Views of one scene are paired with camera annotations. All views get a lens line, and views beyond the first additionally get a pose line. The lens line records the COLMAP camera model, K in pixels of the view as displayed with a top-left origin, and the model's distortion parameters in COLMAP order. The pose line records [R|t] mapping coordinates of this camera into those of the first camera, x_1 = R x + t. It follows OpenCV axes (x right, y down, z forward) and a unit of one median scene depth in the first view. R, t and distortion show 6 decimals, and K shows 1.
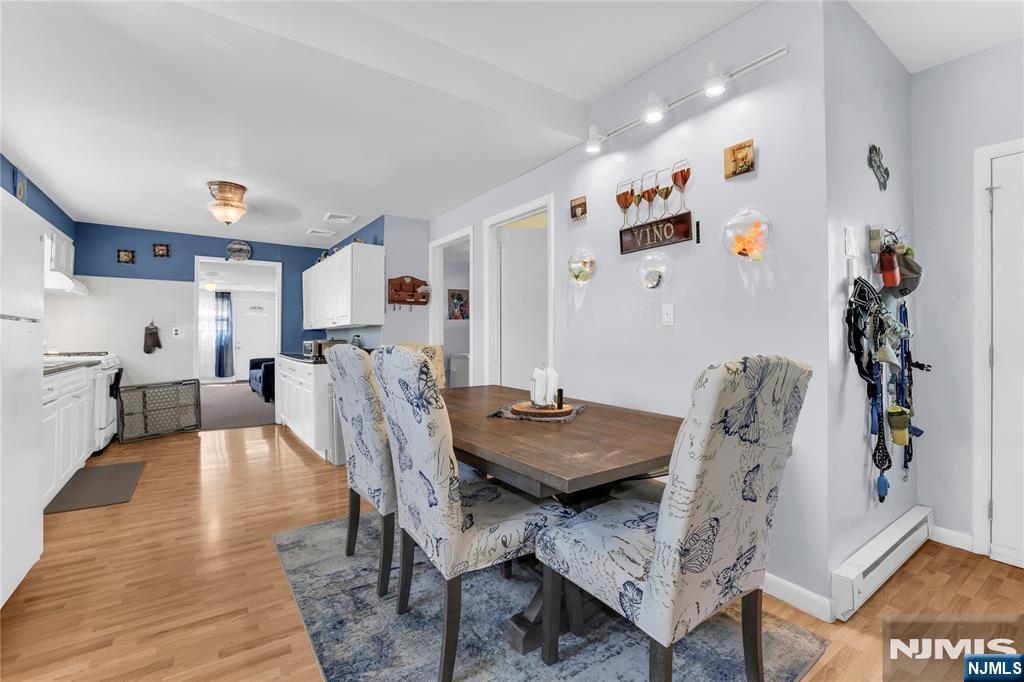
lens RADIAL K [[448.6, 0, 496.2], [0, 448.6, 334.5], [0, 0, 1]] dist [-0.049754, 0.022895]
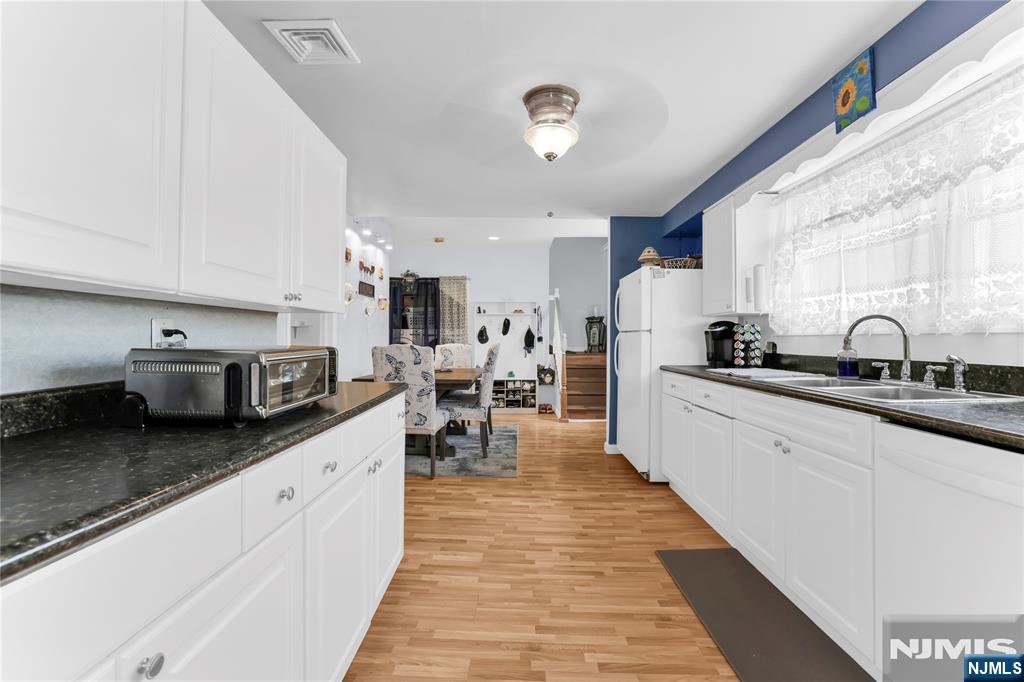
lens RADIAL K [[448.6, 0, 496.2], [0, 448.6, 334.5], [0, 0, 1]] dist [-0.049754, 0.022895]
pose [[-0.802665, -0.001270, 0.596429, -1.385055], [-0.012291, 0.999821, -0.014412, 0.008027], [-0.596304, -0.018899, -0.802536, 2.317976]]
